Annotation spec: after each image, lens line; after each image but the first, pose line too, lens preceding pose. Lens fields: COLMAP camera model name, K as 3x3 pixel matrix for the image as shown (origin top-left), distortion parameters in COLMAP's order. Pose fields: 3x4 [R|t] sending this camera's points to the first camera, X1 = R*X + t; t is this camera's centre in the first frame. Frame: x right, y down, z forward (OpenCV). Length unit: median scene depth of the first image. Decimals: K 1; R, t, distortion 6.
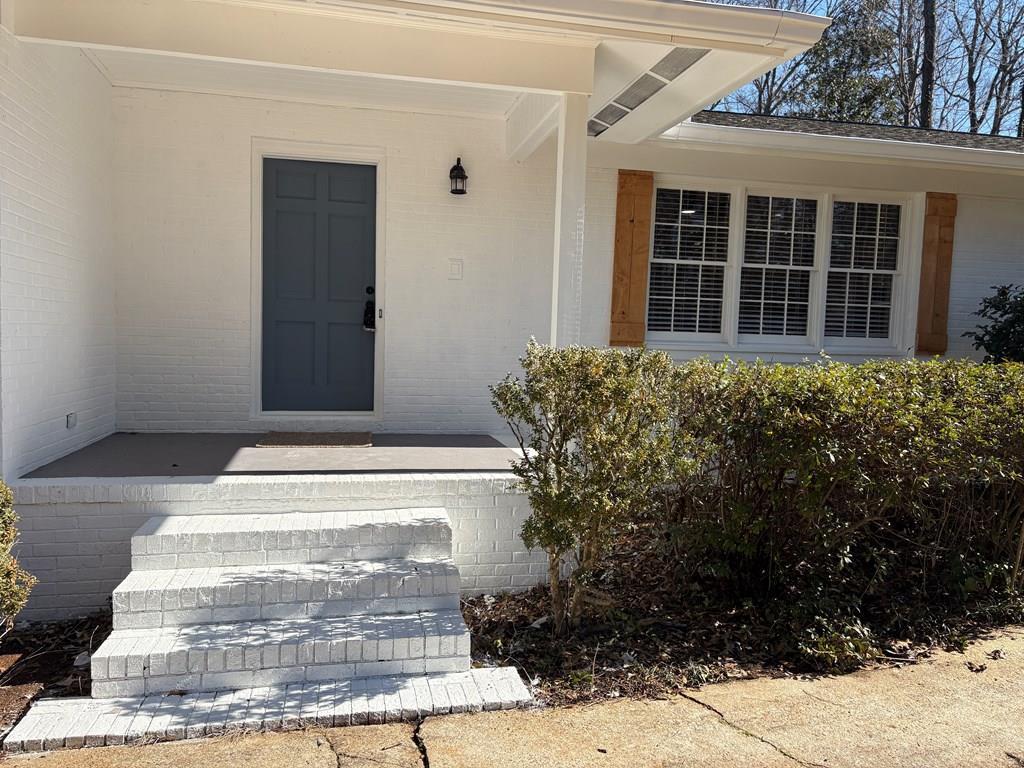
lens RADIAL K [[763.9, 0, 512.0], [0, 763.9, 384.0], [0, 0, 1]] dist [0.045979, -0.045955]
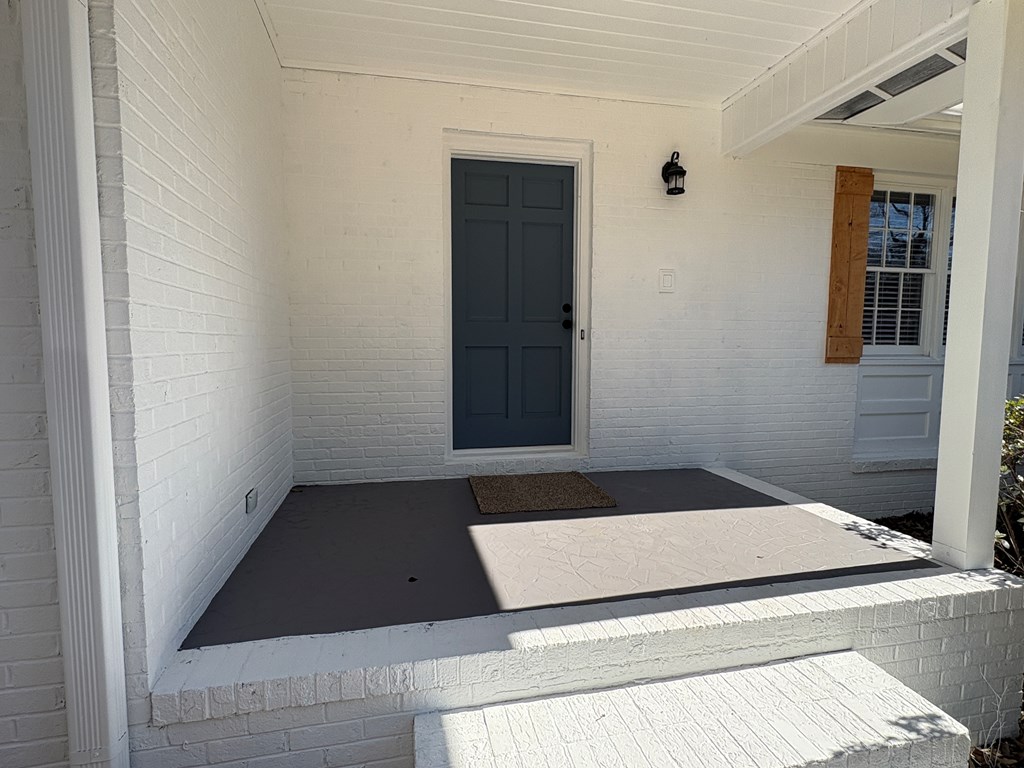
lens RADIAL K [[524.8, 0, 510.4], [0, 524.8, 372.1], [0, 0, 1]] dist [0.001673, -0.000115]
pose [[0.999704, -0.023986, -0.004175, -0.252444], [0.024006, 0.999701, 0.004626, -0.053812], [0.004062, -0.004725, 0.999981, 0.398557]]
